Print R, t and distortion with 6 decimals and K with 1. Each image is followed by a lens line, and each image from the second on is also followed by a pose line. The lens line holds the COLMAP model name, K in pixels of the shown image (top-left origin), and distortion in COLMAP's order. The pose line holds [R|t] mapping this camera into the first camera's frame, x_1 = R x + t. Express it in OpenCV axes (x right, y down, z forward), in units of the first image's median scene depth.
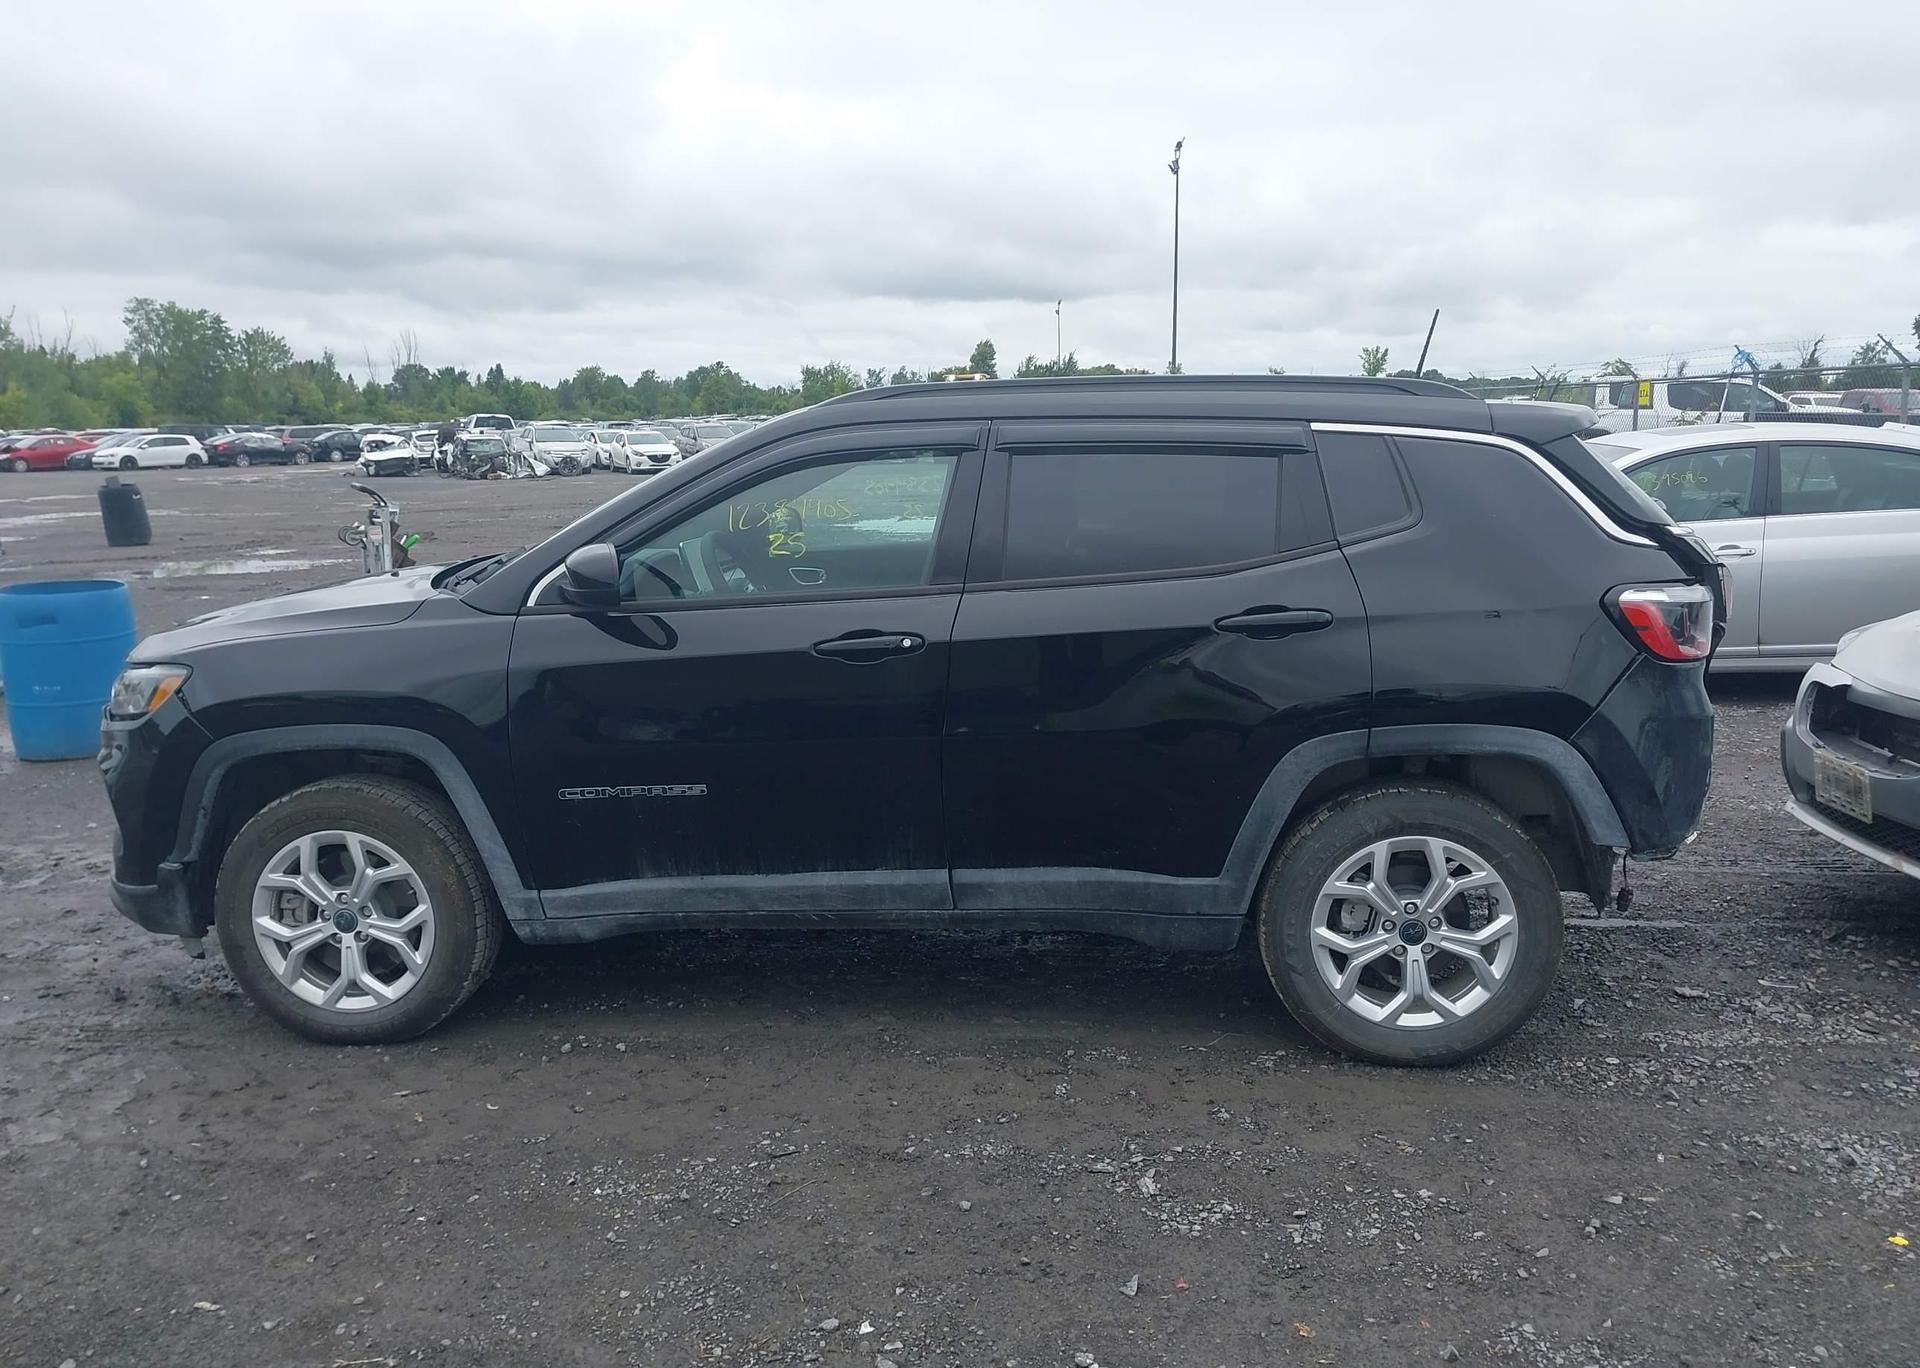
lens RADIAL K [[1558.3, 0, 986.6], [0, 1558.3, 693.1], [0, 0, 1]] dist [0.076281, -0.148551]
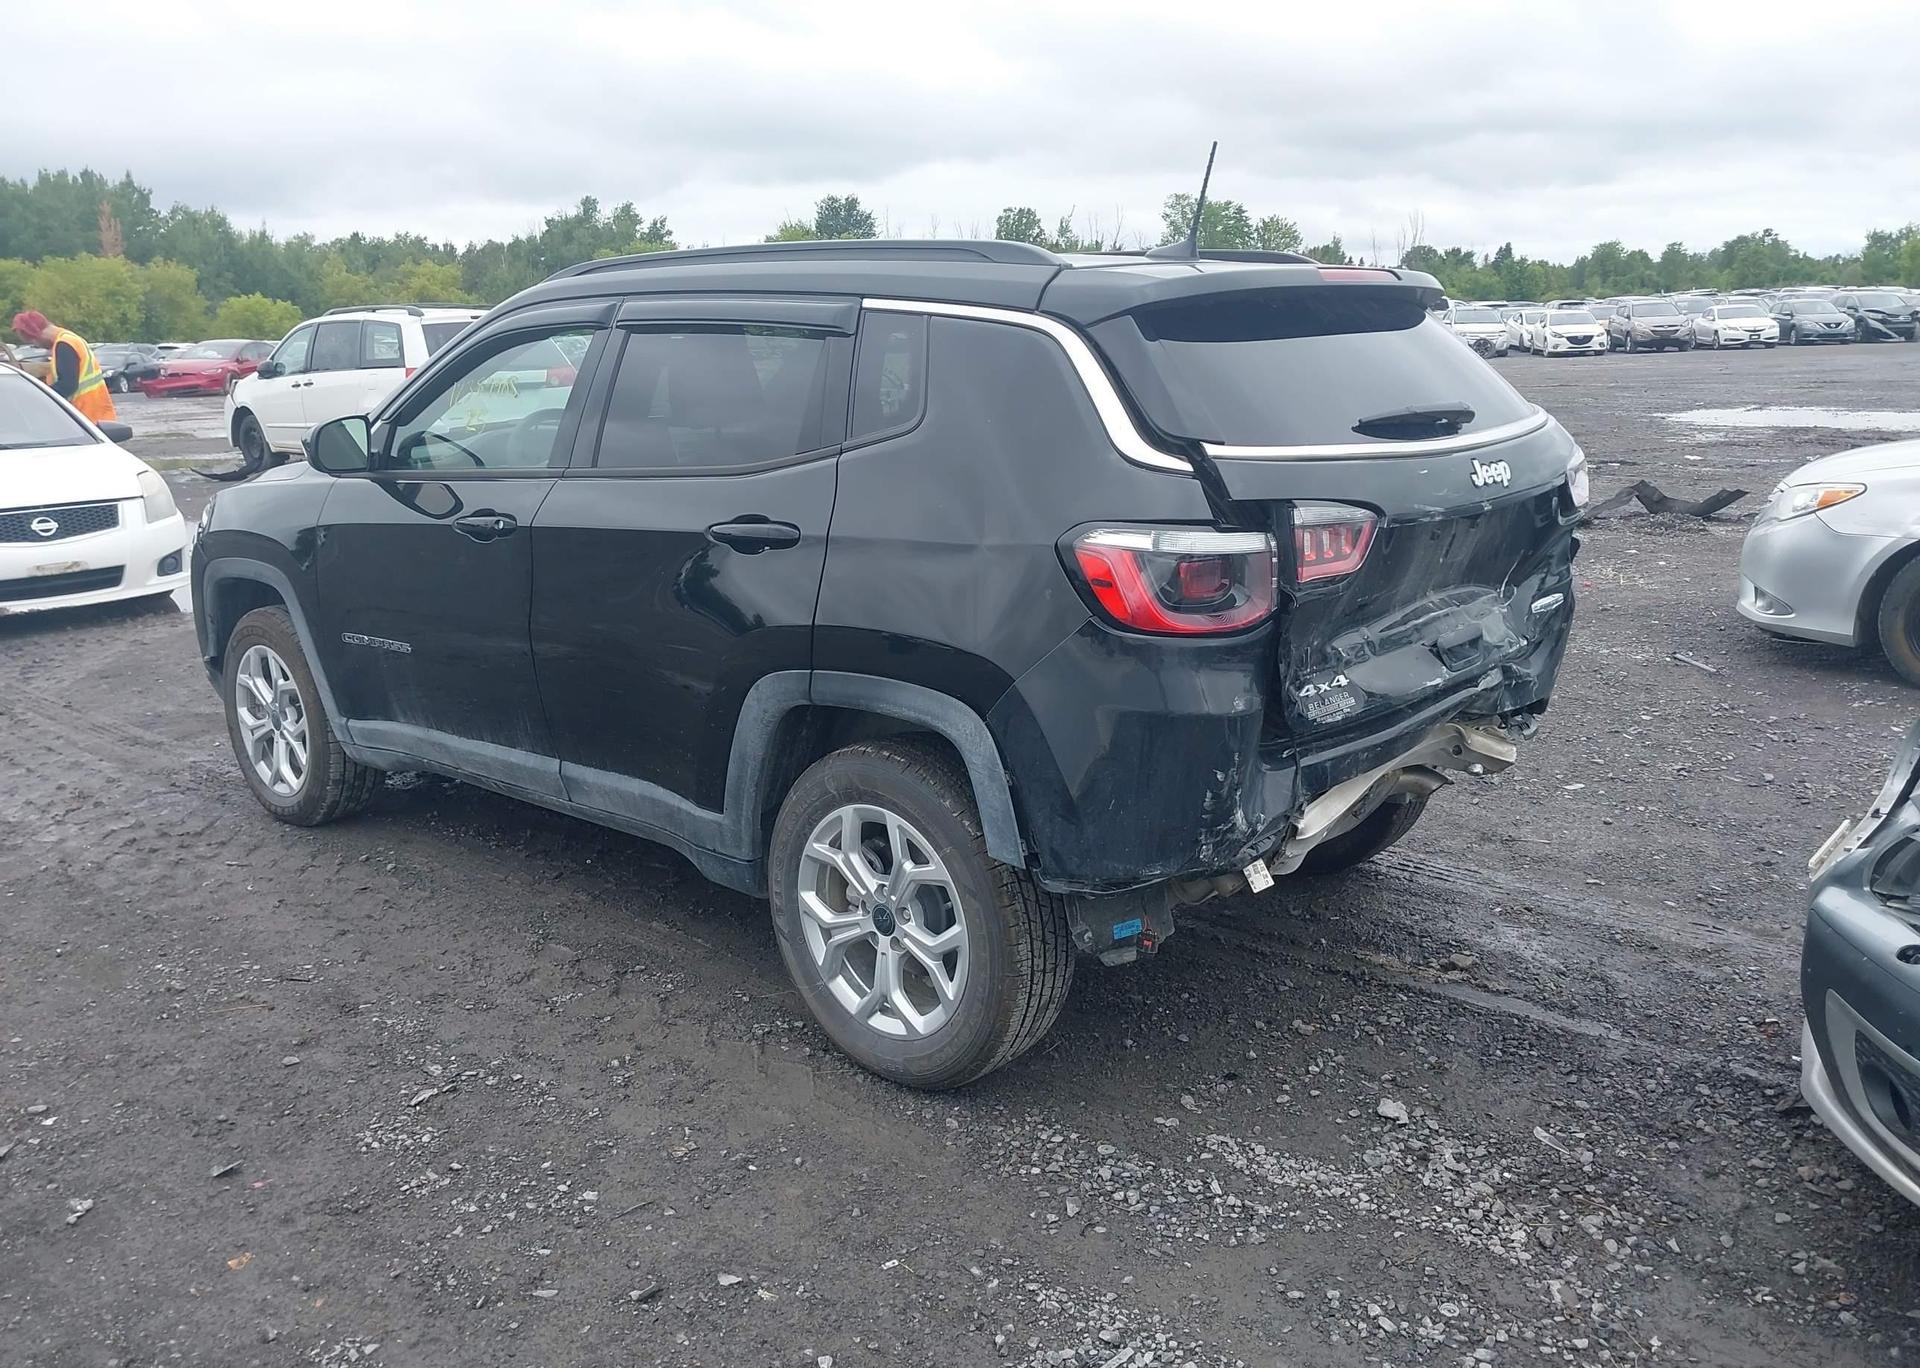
lens RADIAL K [[1550.0, 0, 964.7], [0, 1550.0, 687.0], [0, 0, 1]] dist [0.011305, -0.010926]
pose [[0.790870, 0.136227, -0.596630, 0.750620], [-0.093287, 0.990353, 0.102466, -0.056679], [0.604833, -0.025379, 0.795948, 0.364363]]
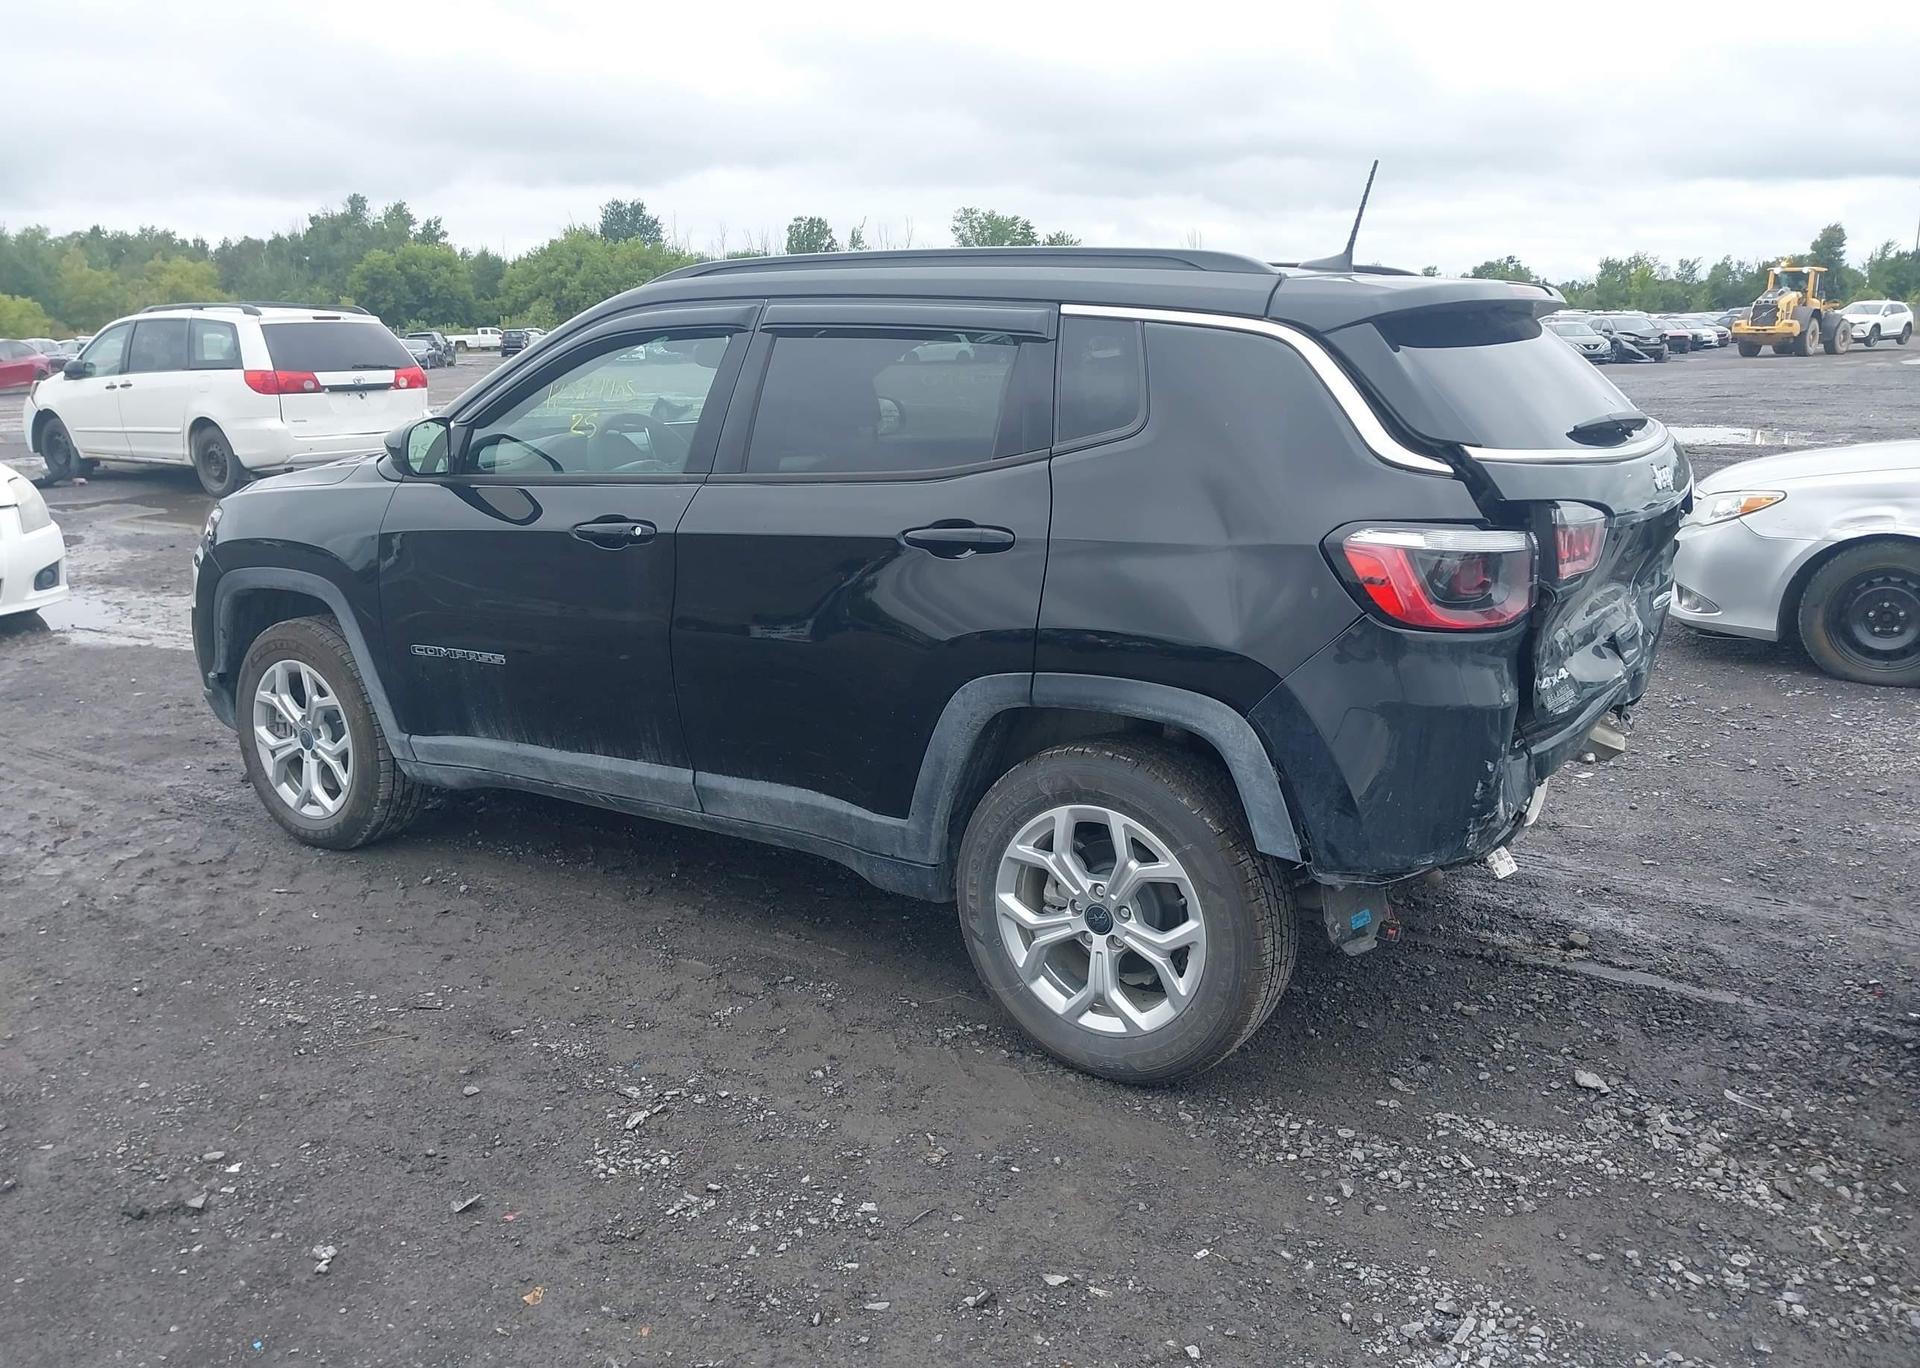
lens RADIAL K [[1551.3, 0, 960.0], [0, 1551.3, 684.0], [0, 0, 1]] dist [0.013869, -0.008450]
pose [[0.868350, 0.117271, -0.481887, 0.570545], [-0.089028, 0.992717, 0.081158, -0.032595], [0.487895, -0.027572, 0.872467, 0.236159]]
